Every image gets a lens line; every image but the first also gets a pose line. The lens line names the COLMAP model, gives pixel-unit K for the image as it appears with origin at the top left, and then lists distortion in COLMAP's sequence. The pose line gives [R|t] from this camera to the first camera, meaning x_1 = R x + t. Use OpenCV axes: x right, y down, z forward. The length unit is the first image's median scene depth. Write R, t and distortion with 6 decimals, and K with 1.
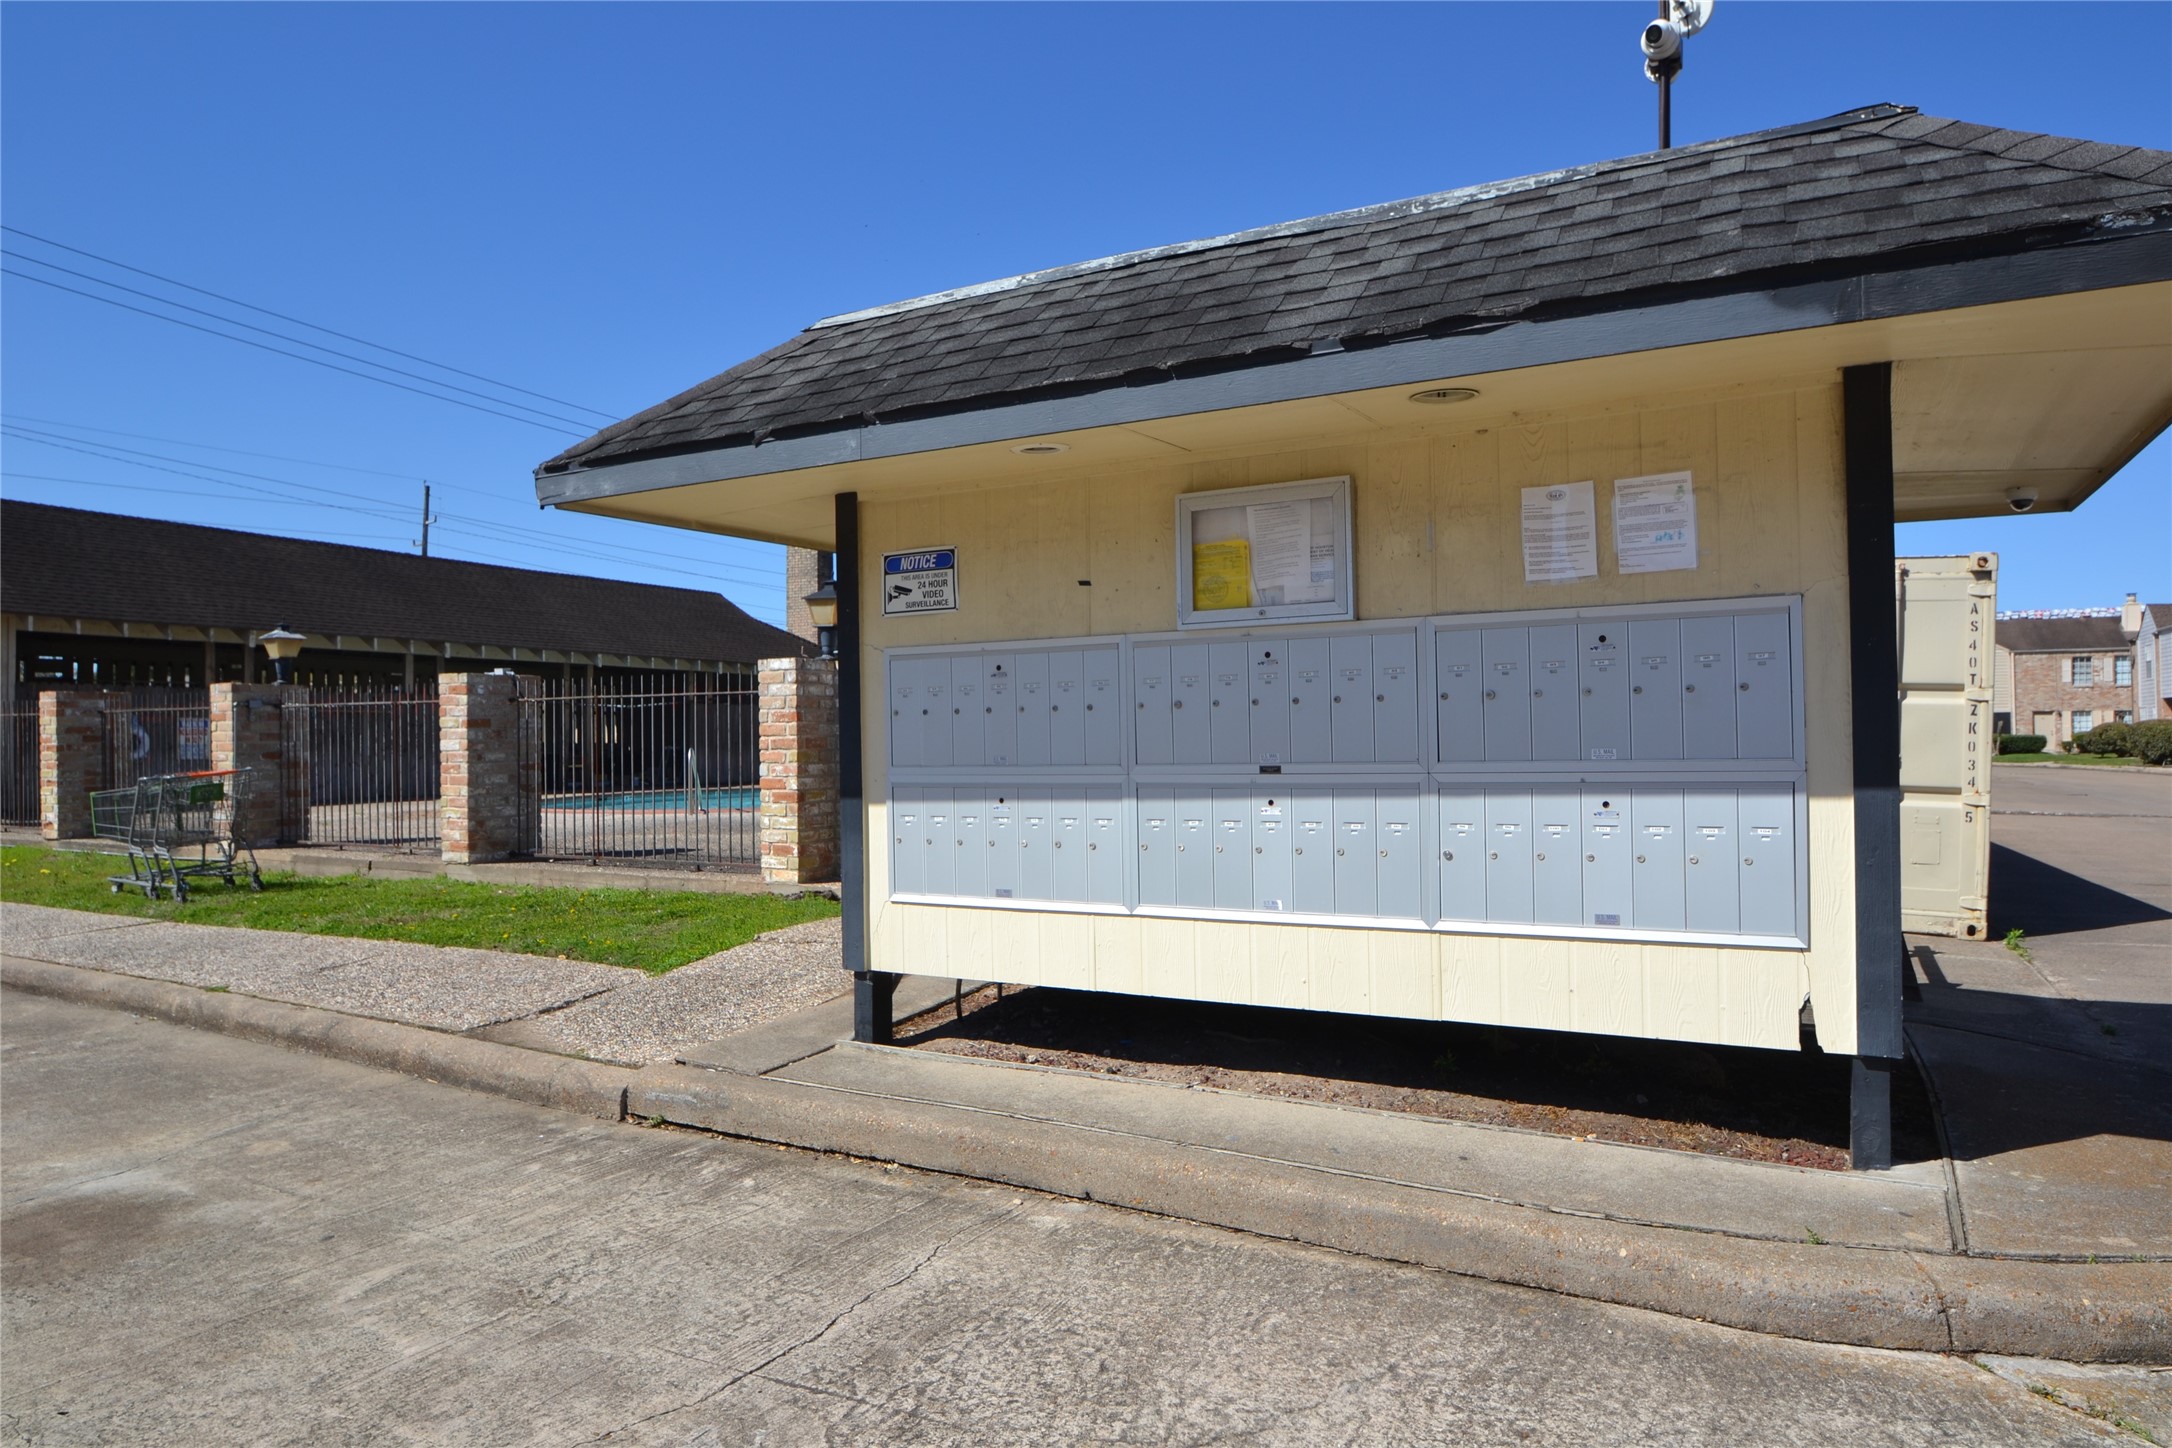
lens RADIAL K [[1308.7, 0, 1086.0], [0, 1308.7, 724.0], [0, 0, 1]] dist [-0.017939, -0.020484]
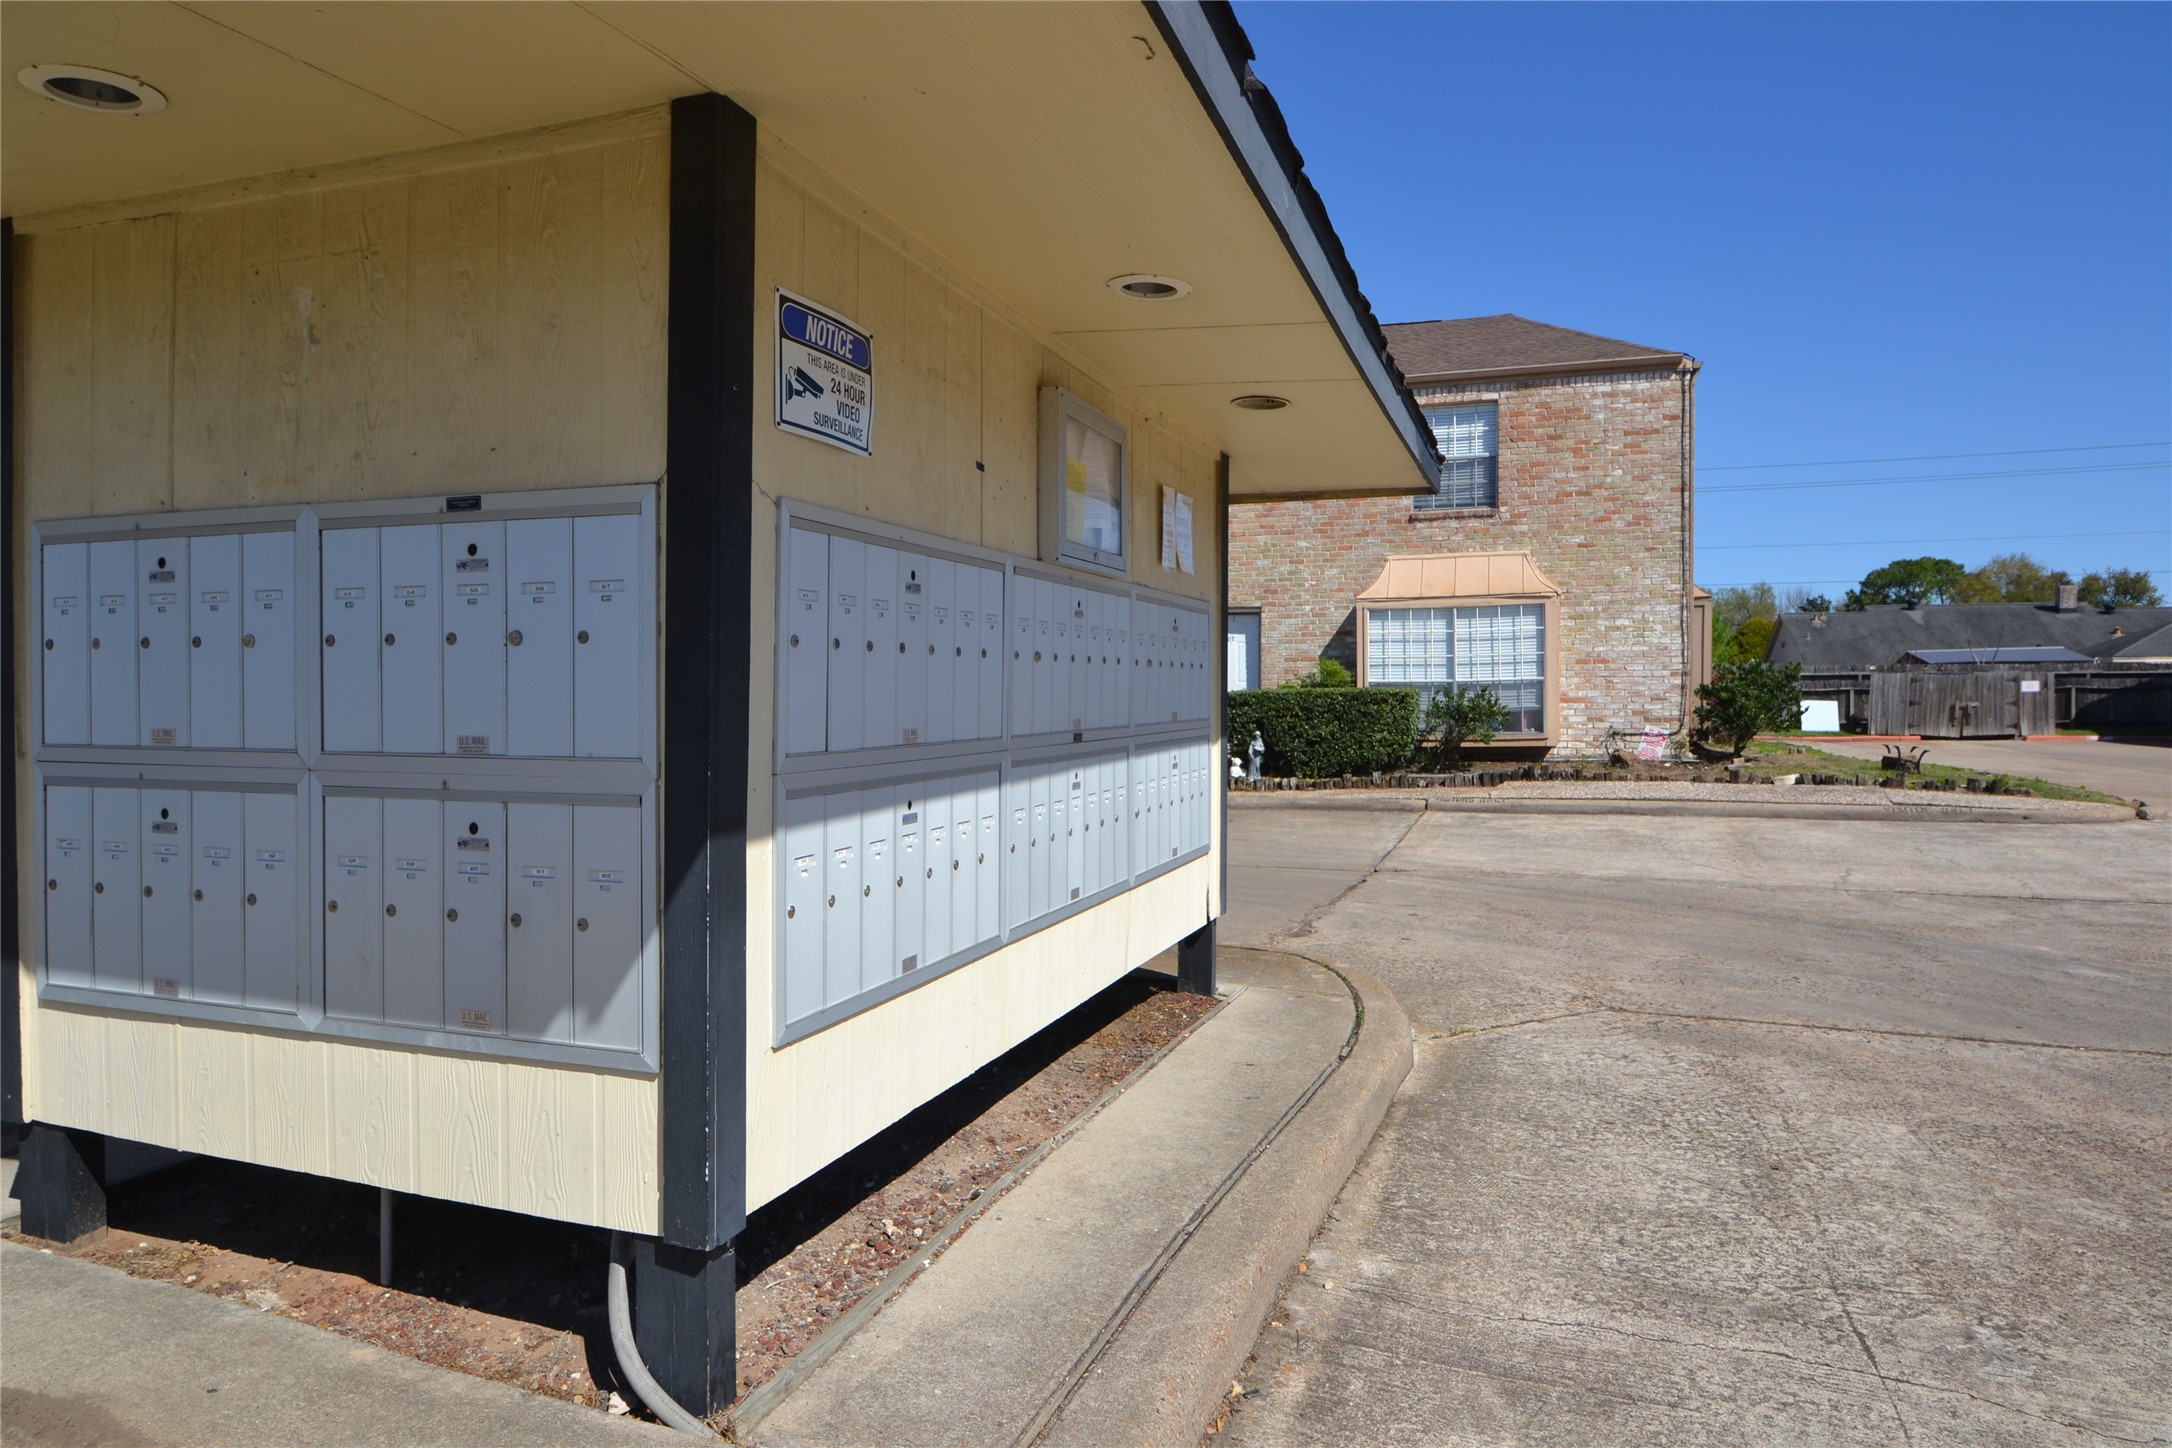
lens RADIAL K [[1308.7, 0, 1086.0], [0, 1308.7, 724.0], [0, 0, 1]] dist [-0.017939, -0.020484]
pose [[-0.126124, -0.009809, 0.991966, -0.863308], [-0.010318, 0.999910, 0.008576, 0.022423], [-0.991961, -0.009153, -0.126213, 1.326130]]
